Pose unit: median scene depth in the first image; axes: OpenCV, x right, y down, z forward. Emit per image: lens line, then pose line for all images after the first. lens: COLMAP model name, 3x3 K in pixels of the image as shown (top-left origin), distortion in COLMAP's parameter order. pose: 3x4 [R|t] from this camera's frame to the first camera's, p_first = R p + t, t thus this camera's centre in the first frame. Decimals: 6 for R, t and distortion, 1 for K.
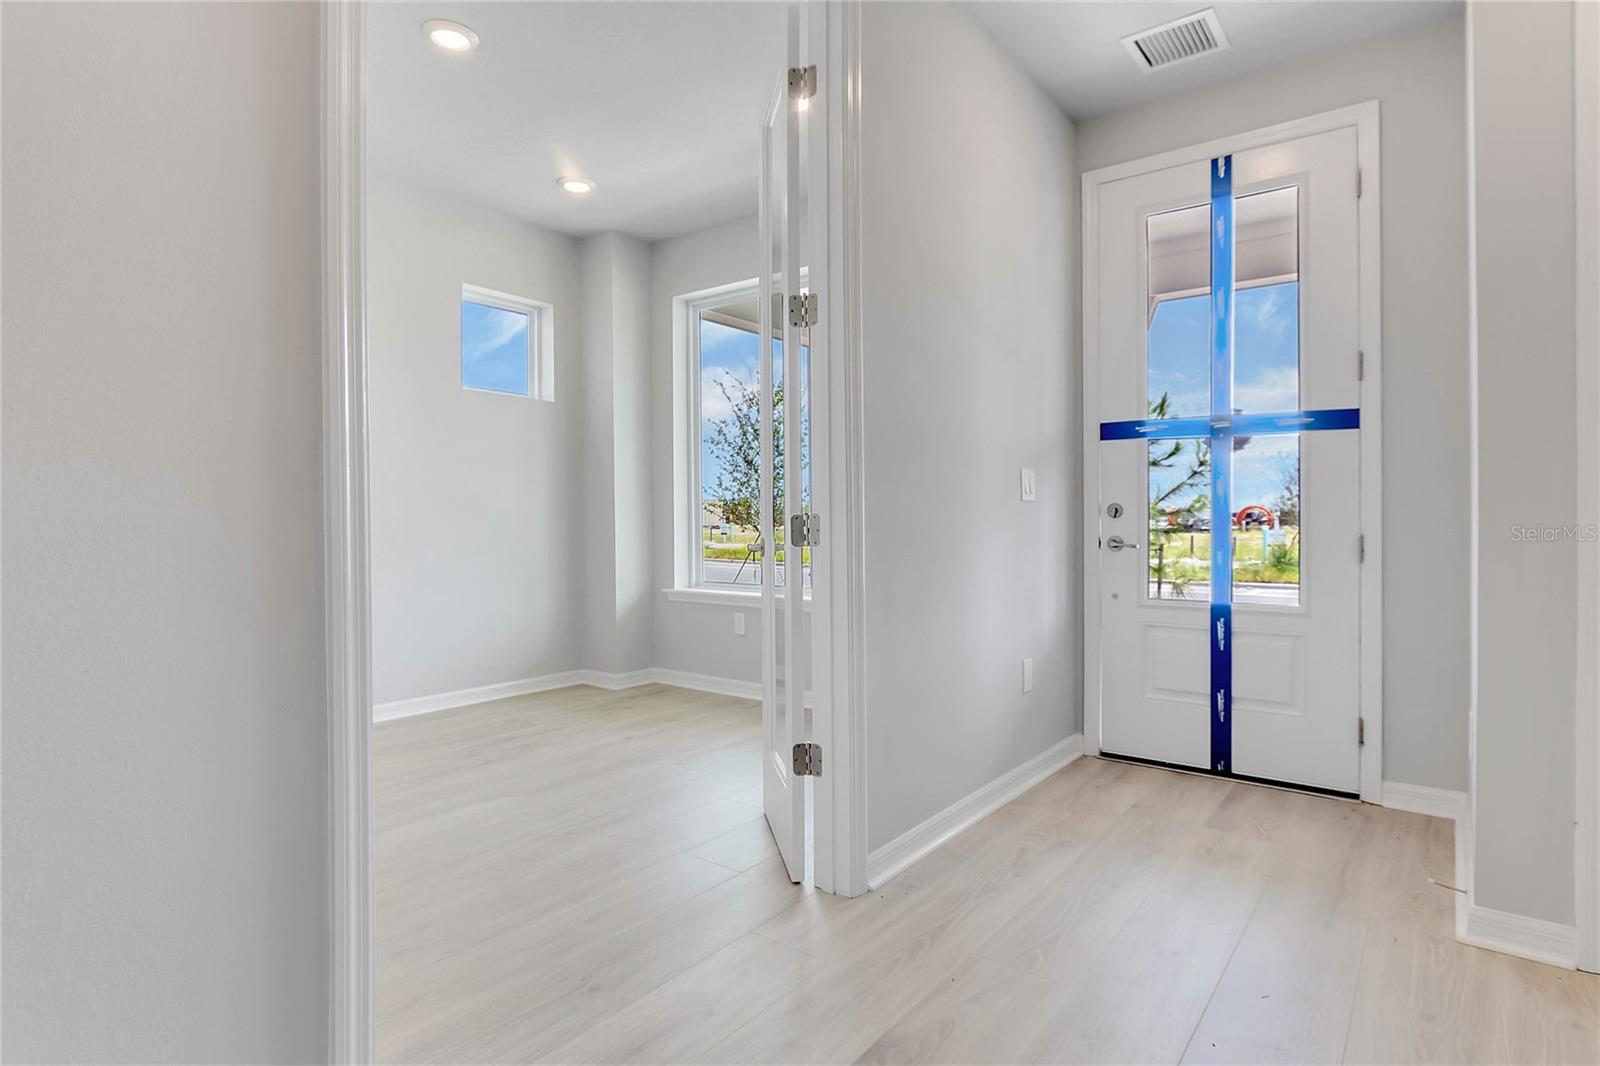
lens RADIAL K [[820.2, 0, 808.1], [0, 820.2, 520.7], [0, 0, 1]] dist [-0.002338, 0.001384]
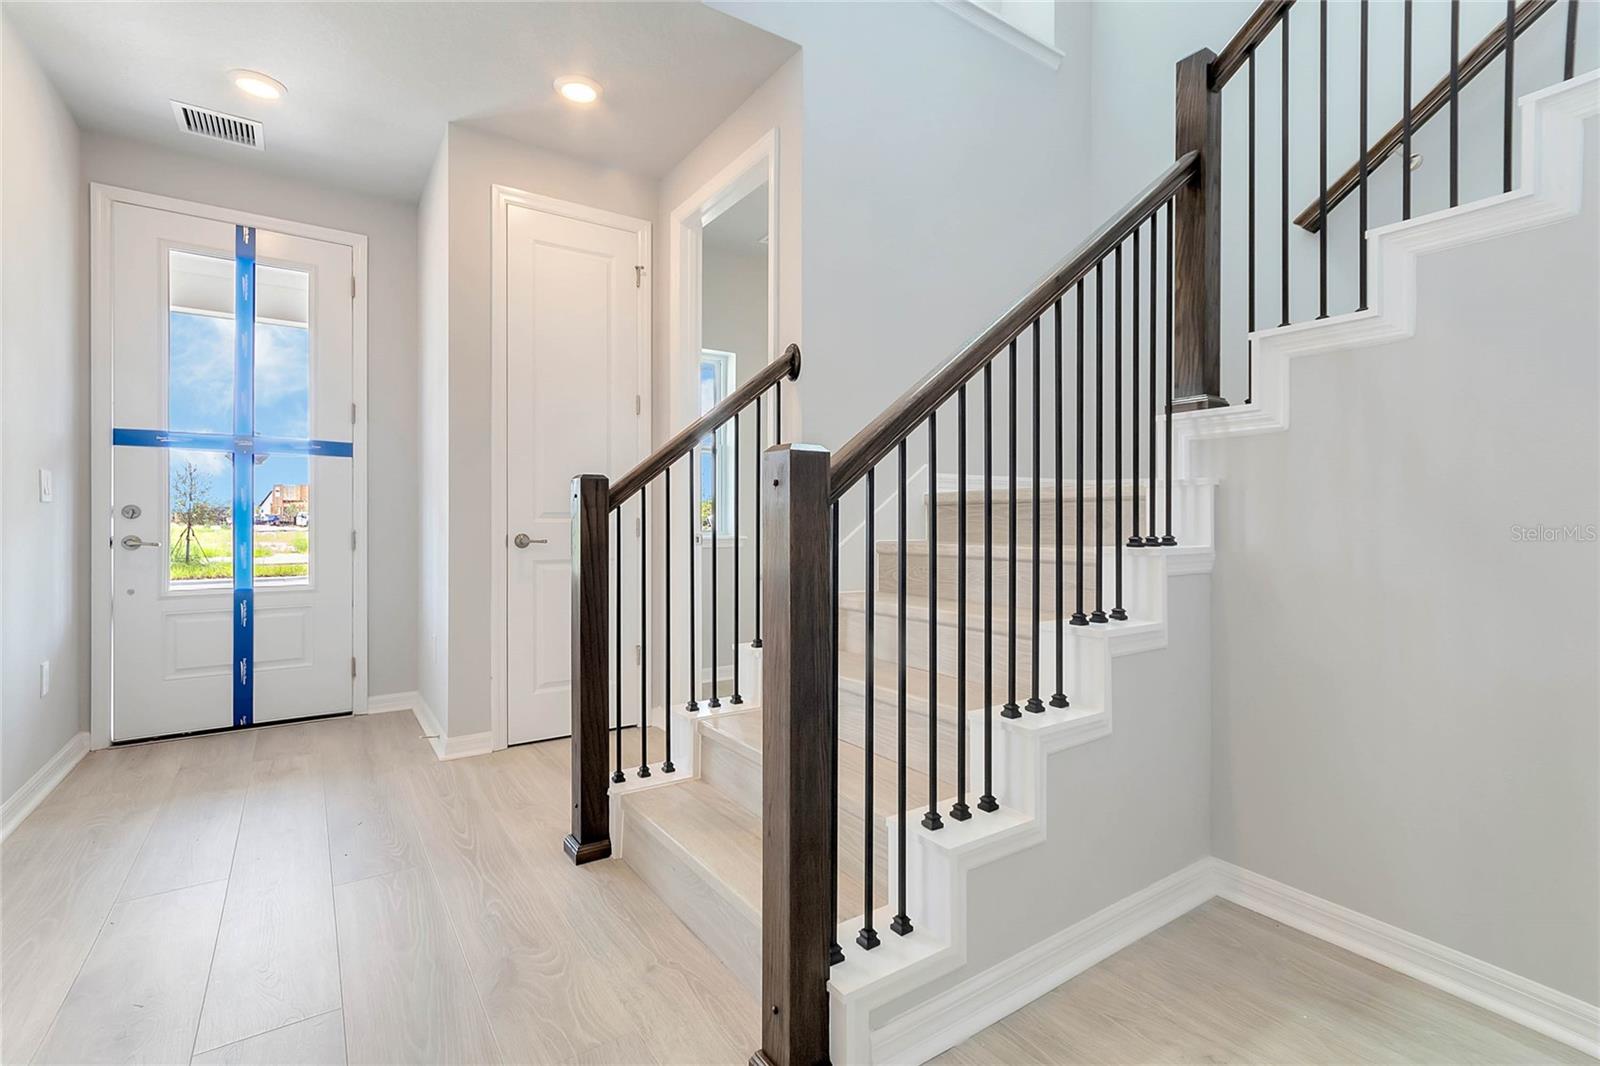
lens RADIAL K [[727.7, 0, 798.4], [0, 727.7, 525.6], [0, 0, 1]] dist [-0.000080, 0.000057]
pose [[0.310739, -0.009259, 0.950450, -0.275743], [-0.000629, 0.999950, 0.009947, -0.004791], [-0.950495, -0.003689, 0.310718, -0.130317]]
